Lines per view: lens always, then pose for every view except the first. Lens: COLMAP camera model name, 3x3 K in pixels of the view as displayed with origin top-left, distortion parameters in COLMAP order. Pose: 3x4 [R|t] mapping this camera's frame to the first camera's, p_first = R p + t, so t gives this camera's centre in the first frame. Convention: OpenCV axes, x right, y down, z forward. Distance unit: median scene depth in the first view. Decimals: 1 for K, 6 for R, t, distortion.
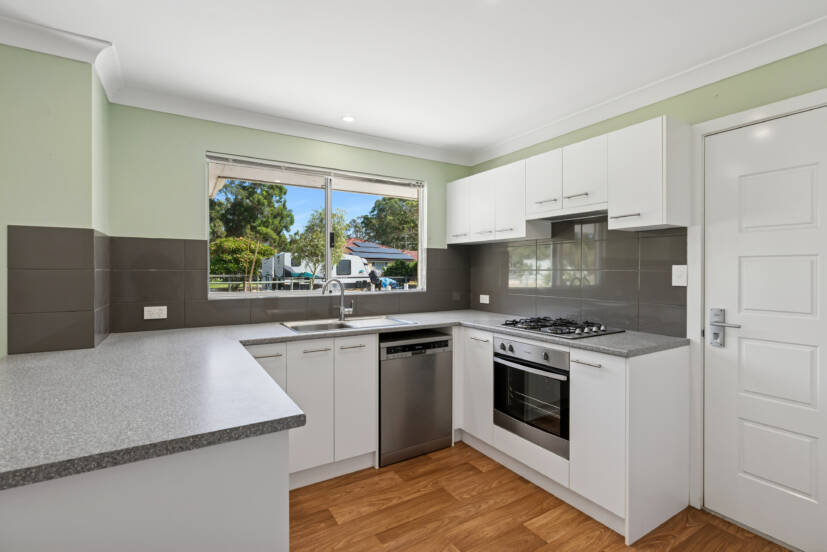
lens RADIAL K [[381.7, 0, 431.5], [0, 381.7, 269.5], [0, 0, 1]] dist [-0.007543, 0.002463]
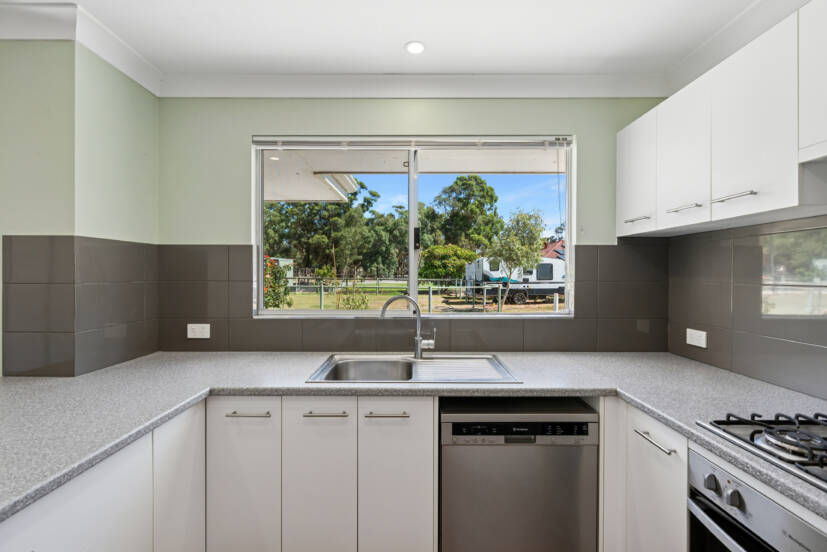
lens RADIAL K [[381.7, 0, 413.1], [0, 381.7, 274.0], [0, 0, 1]] dist [-0.007543, 0.002463]
pose [[0.837325, 0.000926, -0.546705, 0.118150], [-0.000315, 0.999999, 0.001212, -0.013408], [0.546706, -0.000843, 0.837324, 0.418005]]
